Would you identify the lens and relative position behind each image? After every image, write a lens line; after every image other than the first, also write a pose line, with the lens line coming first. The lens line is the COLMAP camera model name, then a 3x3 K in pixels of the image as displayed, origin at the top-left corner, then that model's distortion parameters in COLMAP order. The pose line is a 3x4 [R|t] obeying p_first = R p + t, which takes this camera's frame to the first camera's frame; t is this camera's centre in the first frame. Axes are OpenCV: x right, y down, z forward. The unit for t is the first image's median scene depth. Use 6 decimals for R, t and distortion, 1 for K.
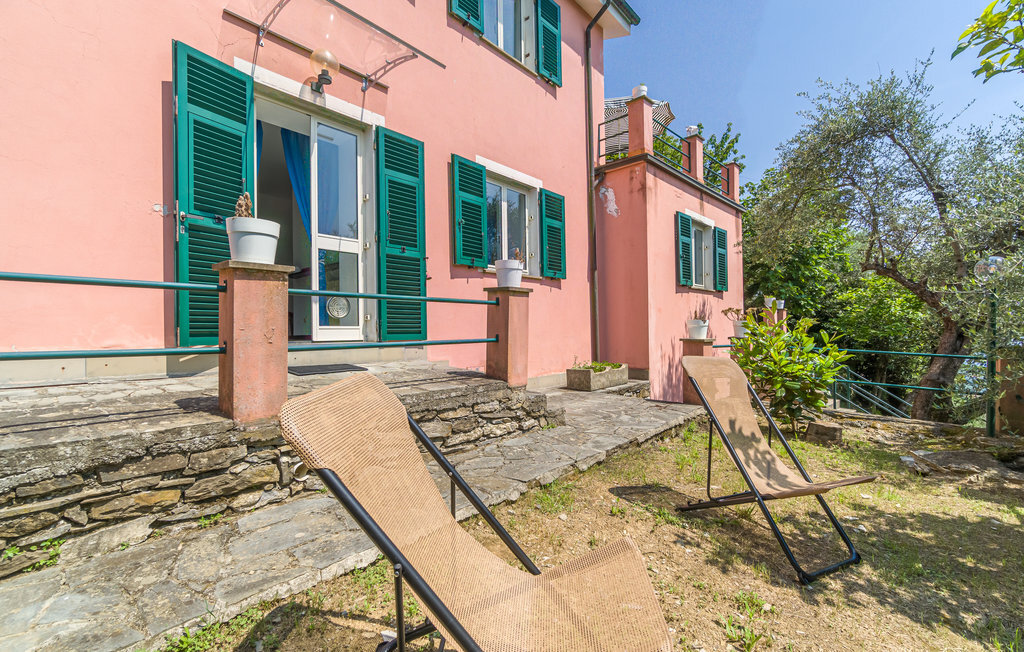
lens RADIAL K [[438.8, 0, 512.8], [0, 438.8, 332.8], [0, 0, 1]] dist [0.001746, 0.000262]
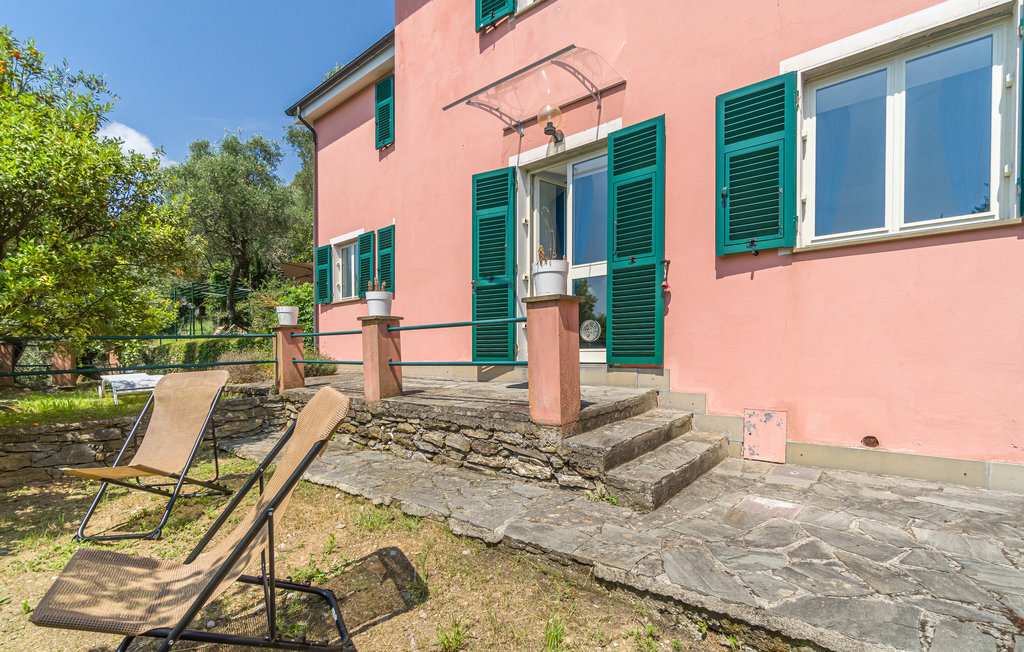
lens RADIAL K [[443.0, 0, 499.4], [0, 443.0, 364.8], [0, 0, 1]] dist [0.017750, 0.000043]
pose [[0.063073, 0.028605, -0.997599, 0.849196], [-0.004169, 0.999588, 0.028399, -0.005645], [0.998000, 0.002368, 0.063167, 0.929430]]
